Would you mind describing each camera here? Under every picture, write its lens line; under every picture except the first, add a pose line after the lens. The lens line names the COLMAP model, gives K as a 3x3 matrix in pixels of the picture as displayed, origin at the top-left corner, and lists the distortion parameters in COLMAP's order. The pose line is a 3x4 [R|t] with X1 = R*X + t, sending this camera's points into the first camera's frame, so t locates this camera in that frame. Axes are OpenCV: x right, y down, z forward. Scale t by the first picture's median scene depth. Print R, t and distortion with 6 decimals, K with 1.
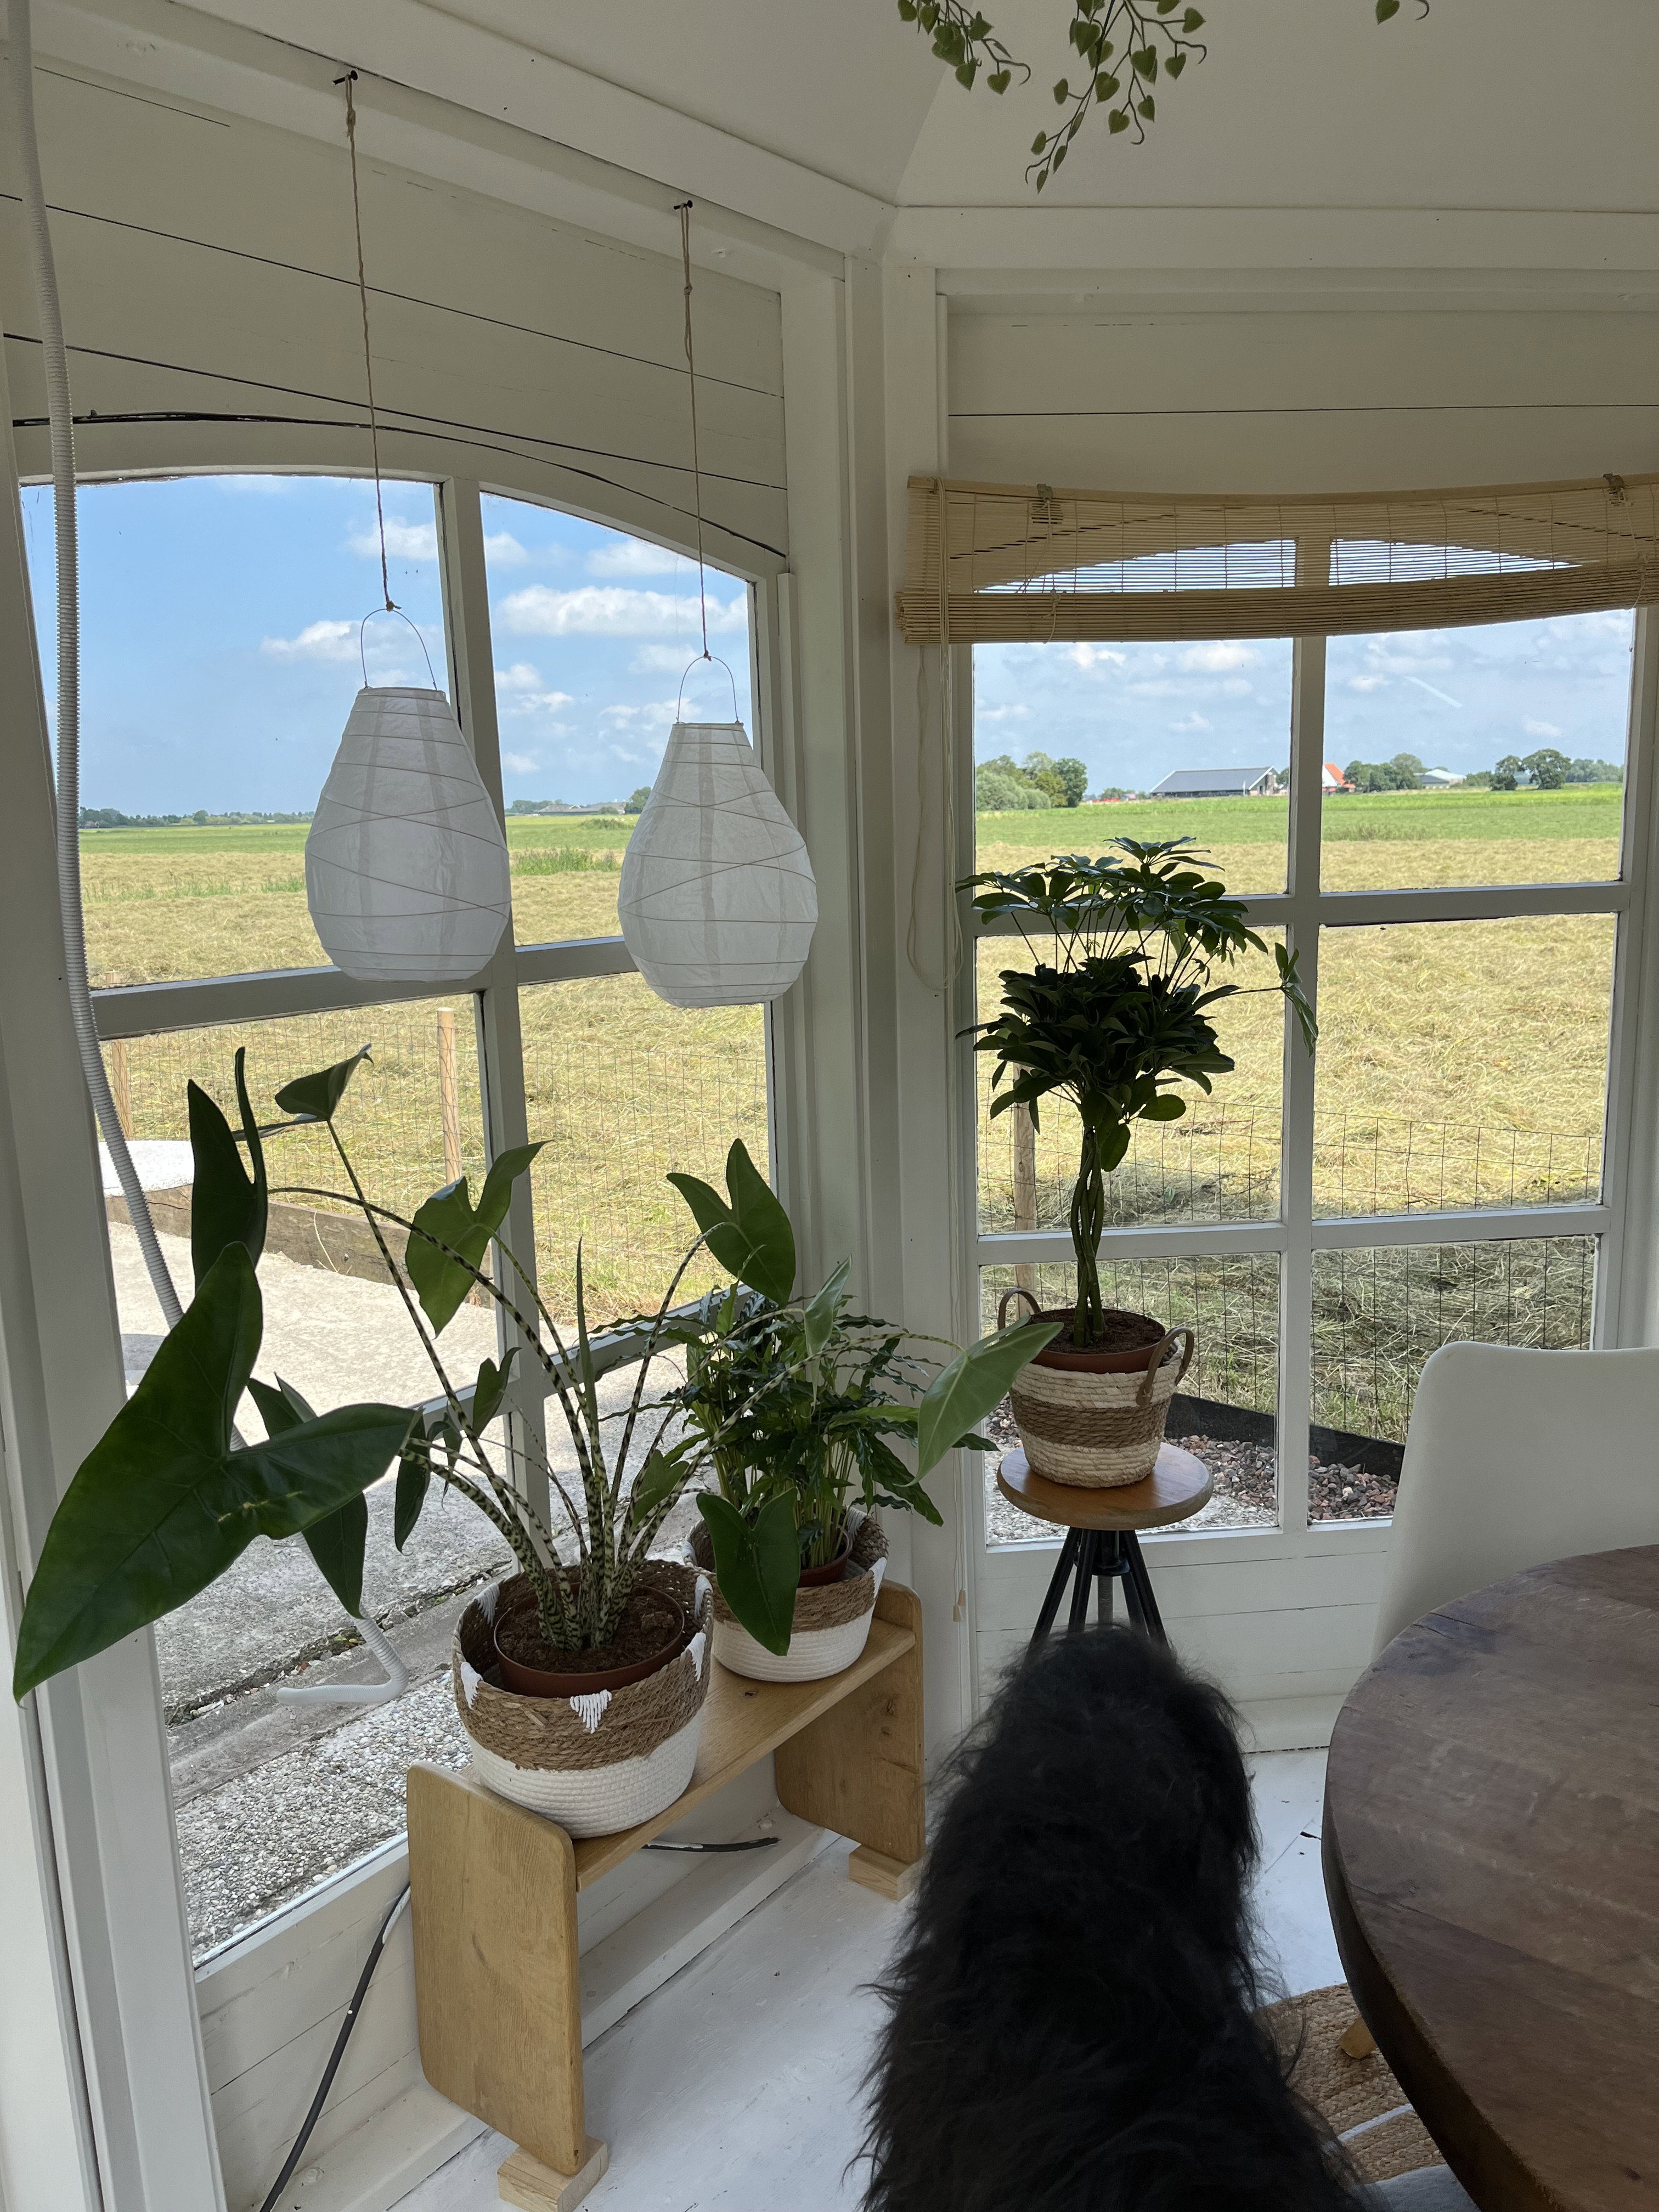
lens RADIAL K [[1664.4, 0, 826.0], [0, 1664.4, 1118.2], [0, 0, 1]] dist [0.023158, 0.000906]
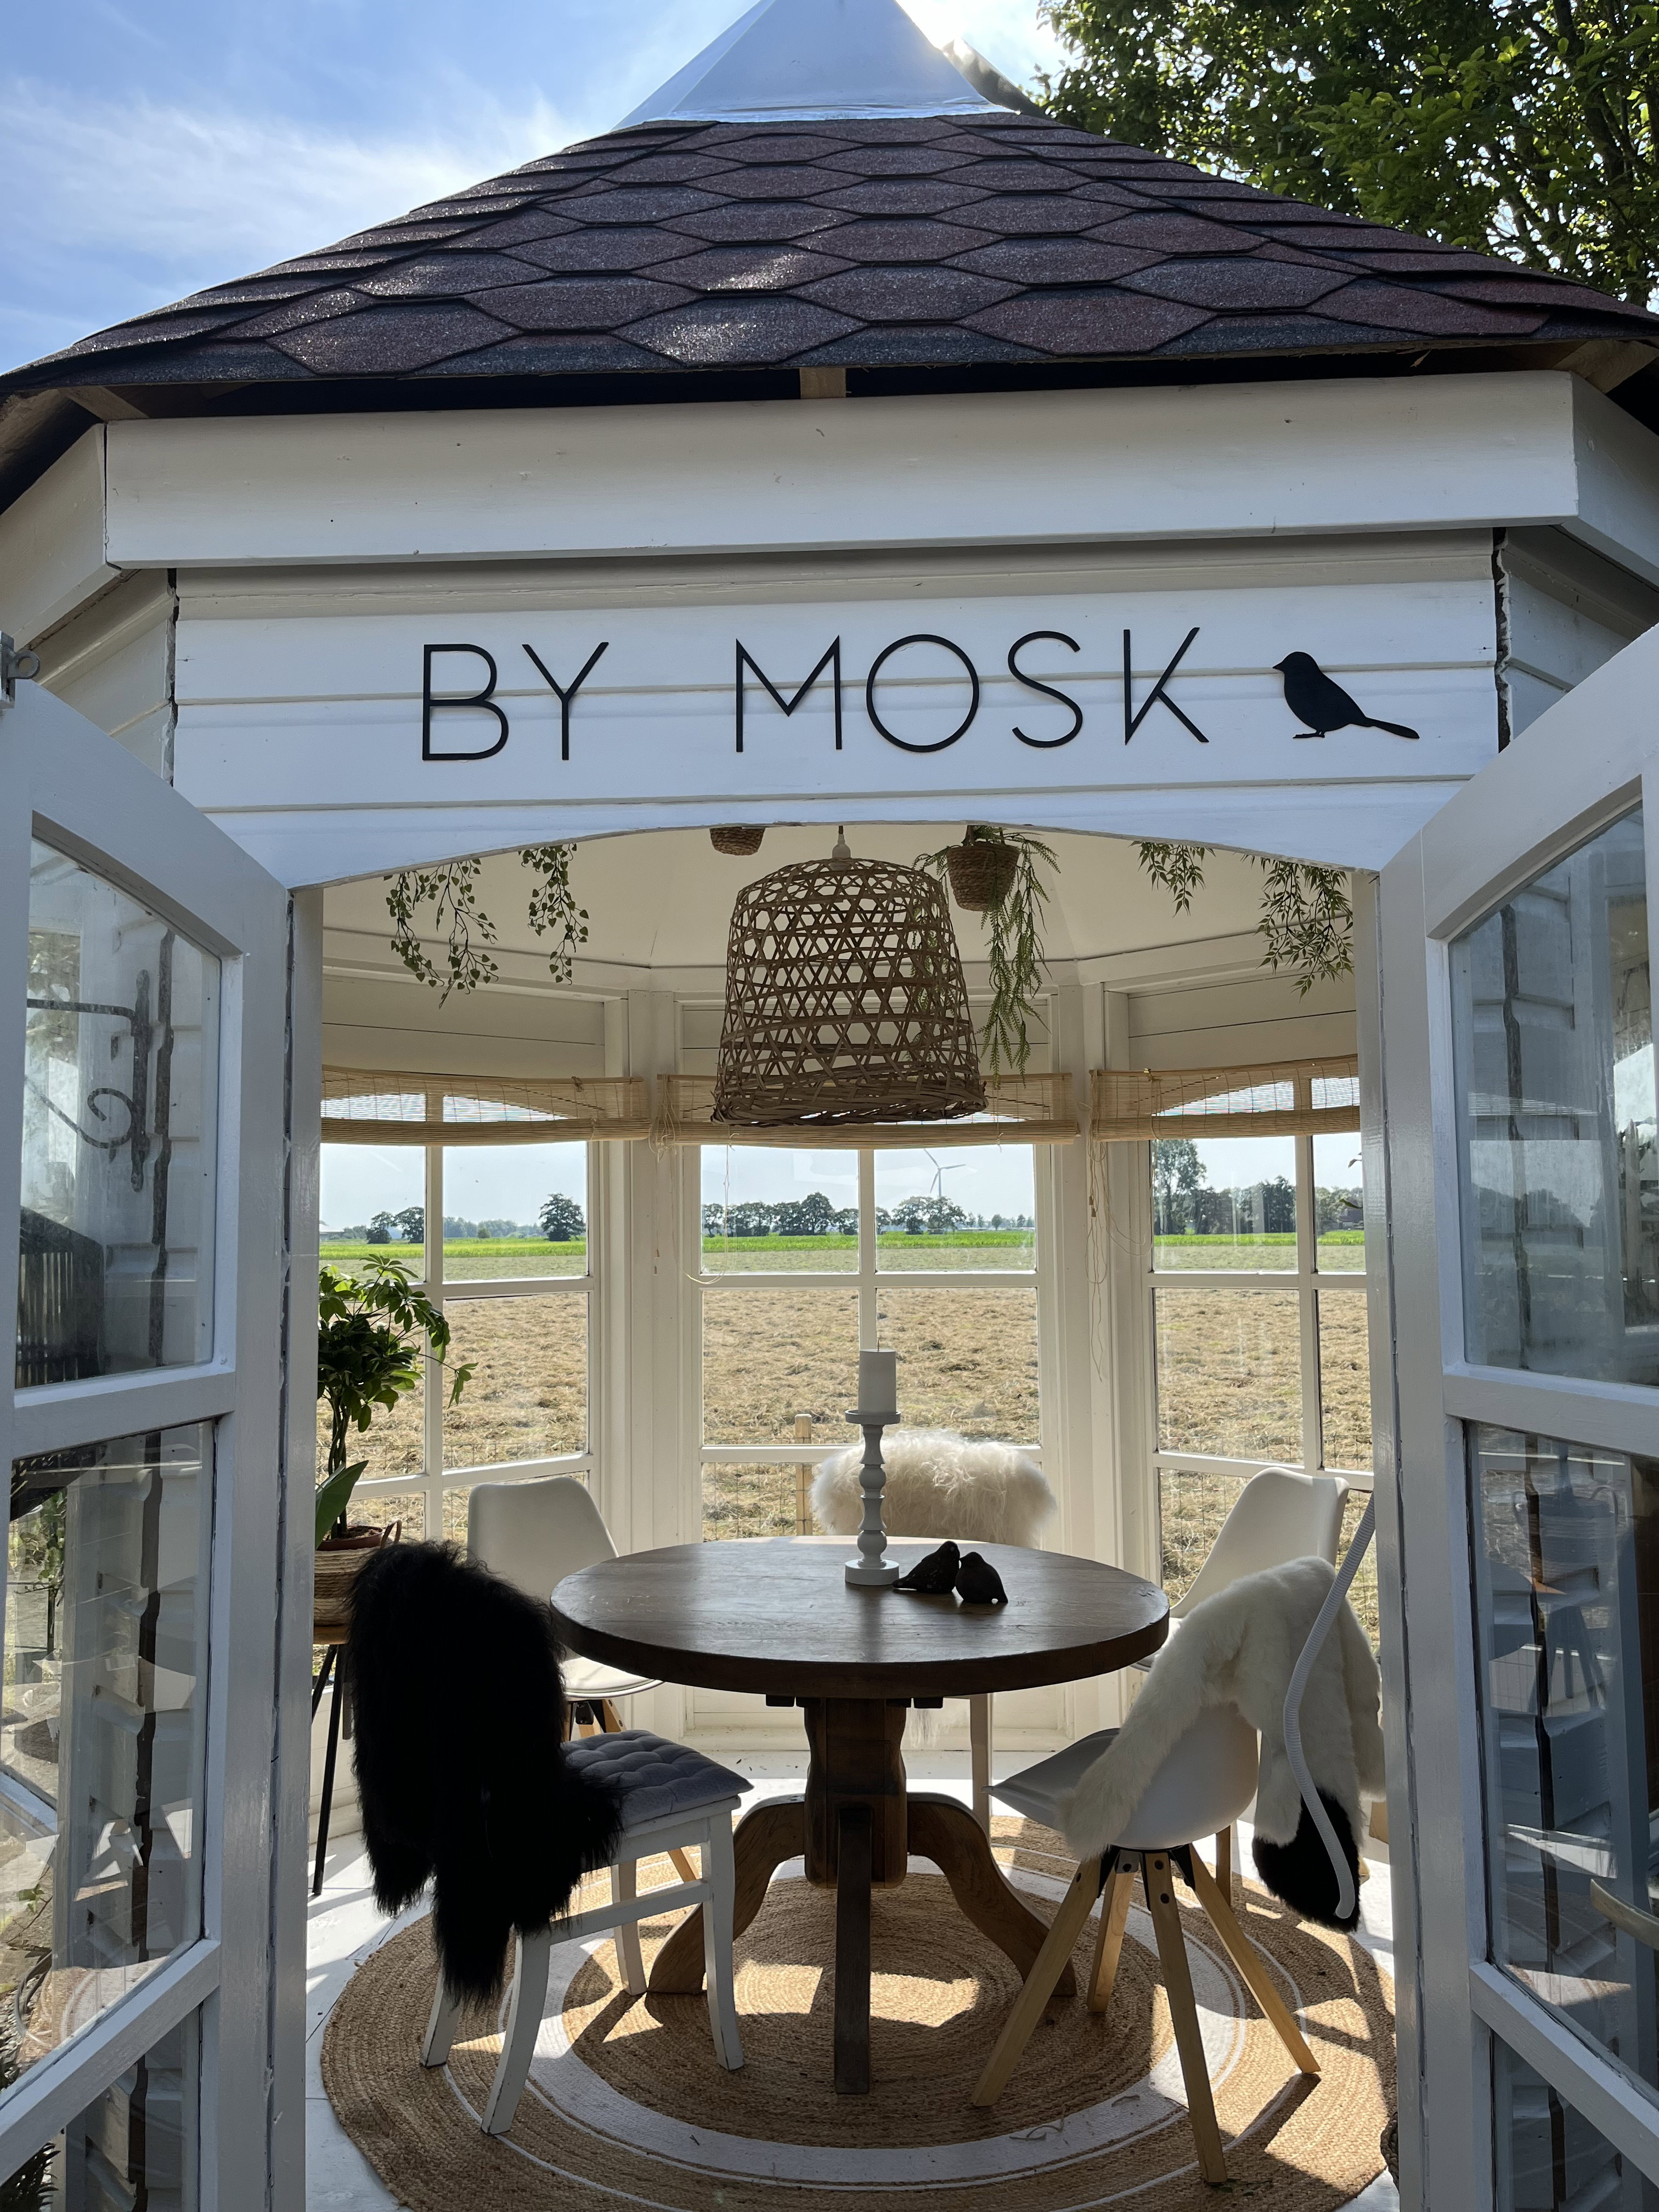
lens RADIAL K [[1671.9, 0, 836.4], [0, 1671.9, 1118.7], [0, 0, 1]] dist [0.066898, -0.042968]
pose [[0.798148, 0.056826, 0.599775, -0.502124], [0.103538, 0.967792, -0.229476, 0.167432], [-0.593497, 0.245255, 0.766558, -0.743635]]
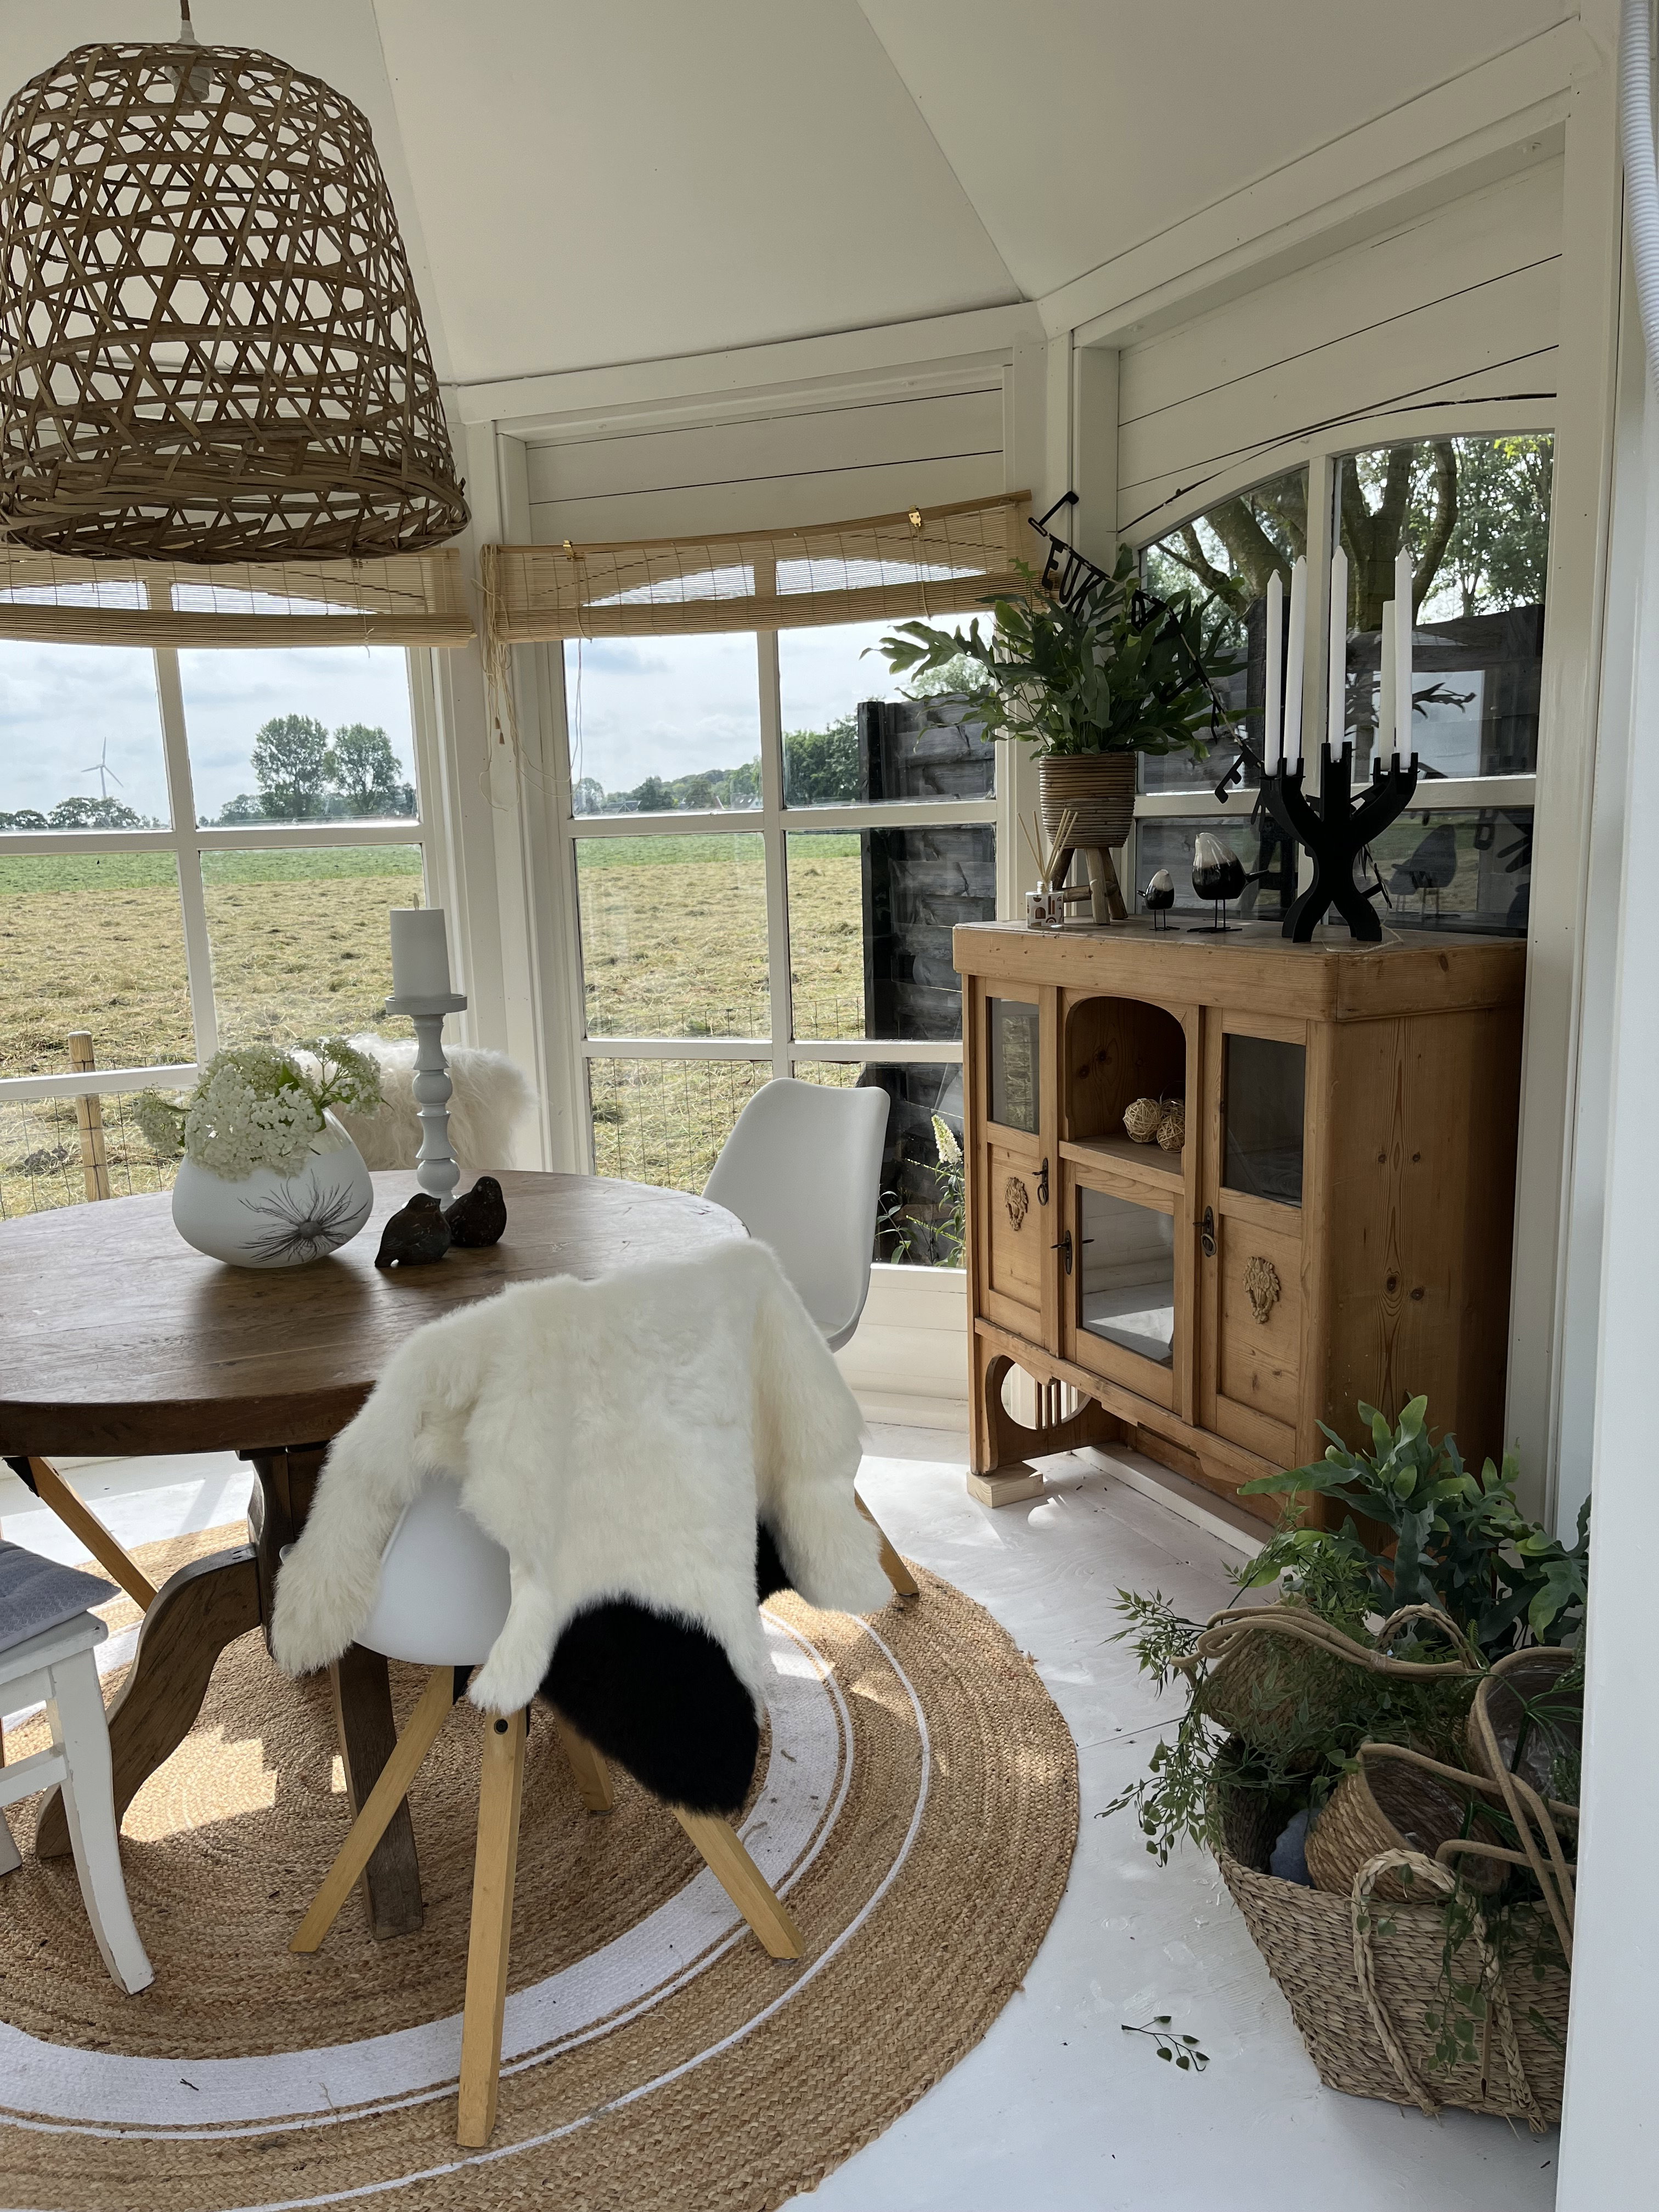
lens RADIAL K [[1666.5, 0, 808.0], [0, 1666.5, 1113.8], [0, 0, 1]] dist [0.074056, -0.084944]
pose [[0.454576, -0.148038, 0.878320, -0.320459], [0.189343, 0.979614, 0.067116, 0.133987], [-0.870350, 0.135795, 0.473339, -0.280977]]
